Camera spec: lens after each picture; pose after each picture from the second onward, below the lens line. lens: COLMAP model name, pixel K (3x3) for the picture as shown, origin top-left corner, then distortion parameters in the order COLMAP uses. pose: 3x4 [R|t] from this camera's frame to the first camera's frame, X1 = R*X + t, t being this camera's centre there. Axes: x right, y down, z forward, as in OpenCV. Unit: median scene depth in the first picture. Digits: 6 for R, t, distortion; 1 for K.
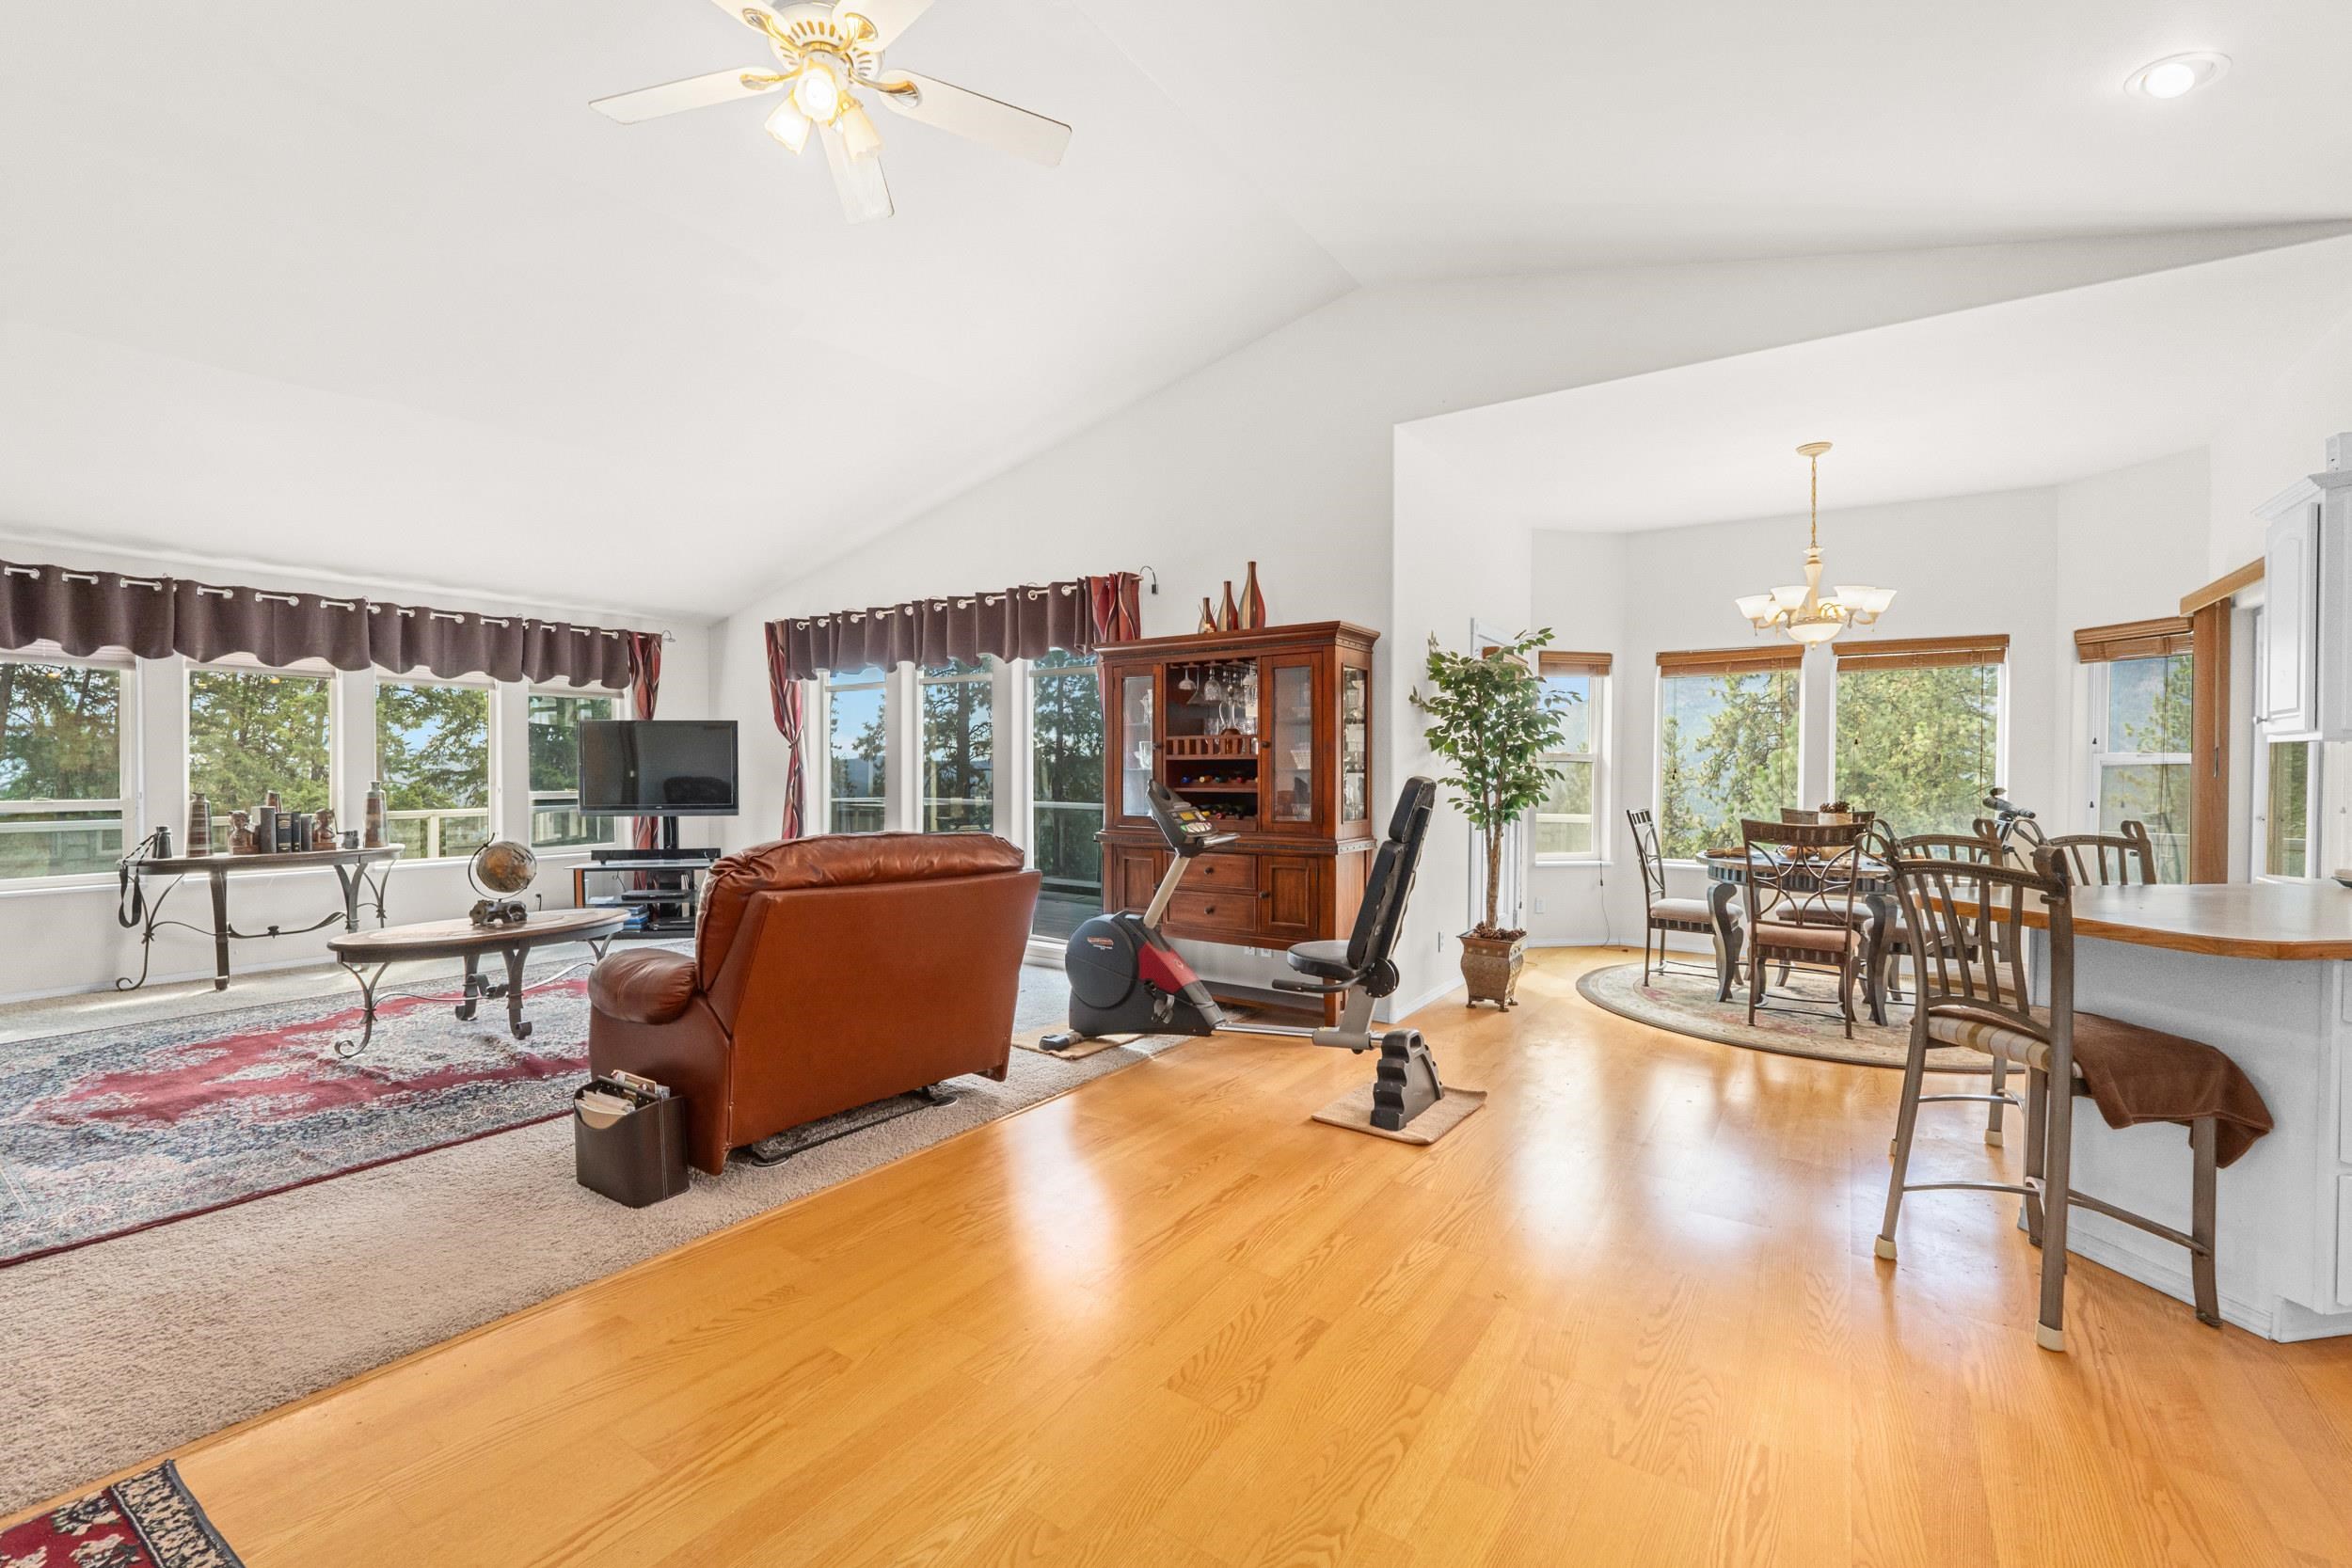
lens RADIAL K [[1006.6, 0, 1199.2], [0, 1006.6, 791.4], [0, 0, 1]] dist [-0.007904, -0.000256]
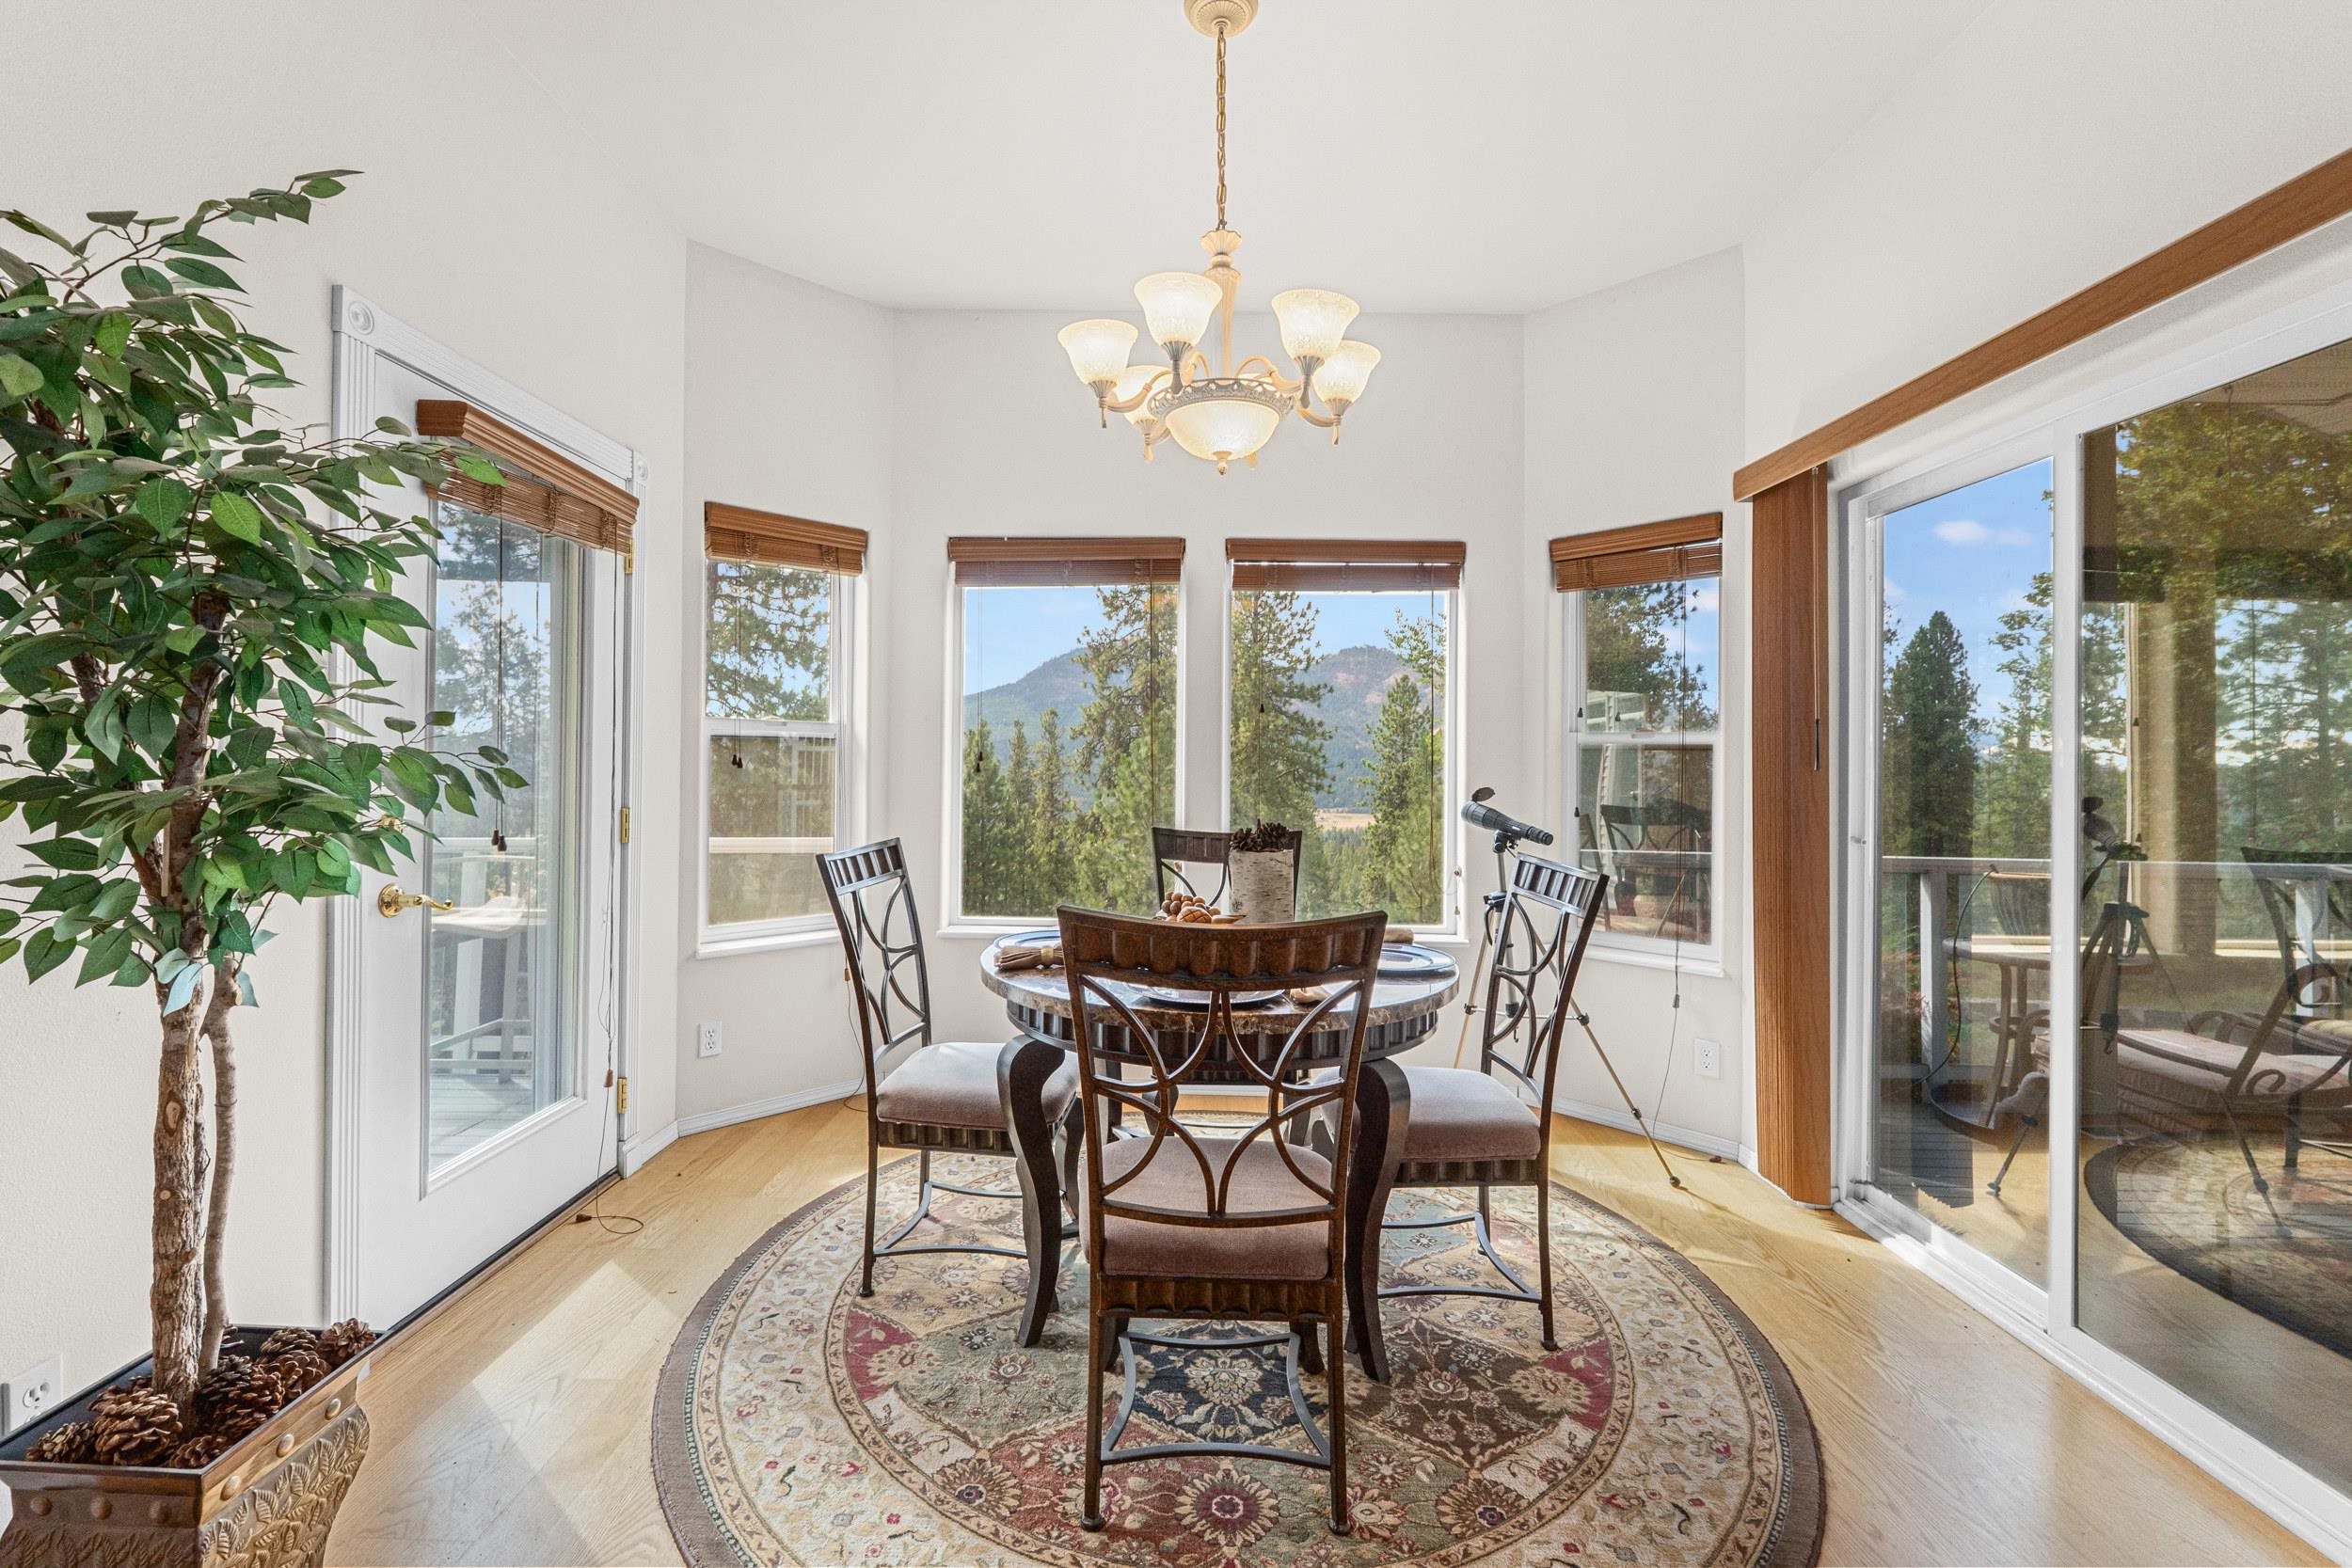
lens RADIAL K [[1006.6, 0, 1158.3], [0, 1006.6, 768.8], [0, 0, 1]] dist [-0.007904, -0.000256]
pose [[0.856069, -0.000599, 0.516861, 0.276430], [0.005085, 0.999961, -0.007264, -0.009199], [-0.516836, 0.008846, 0.856038, 0.488835]]
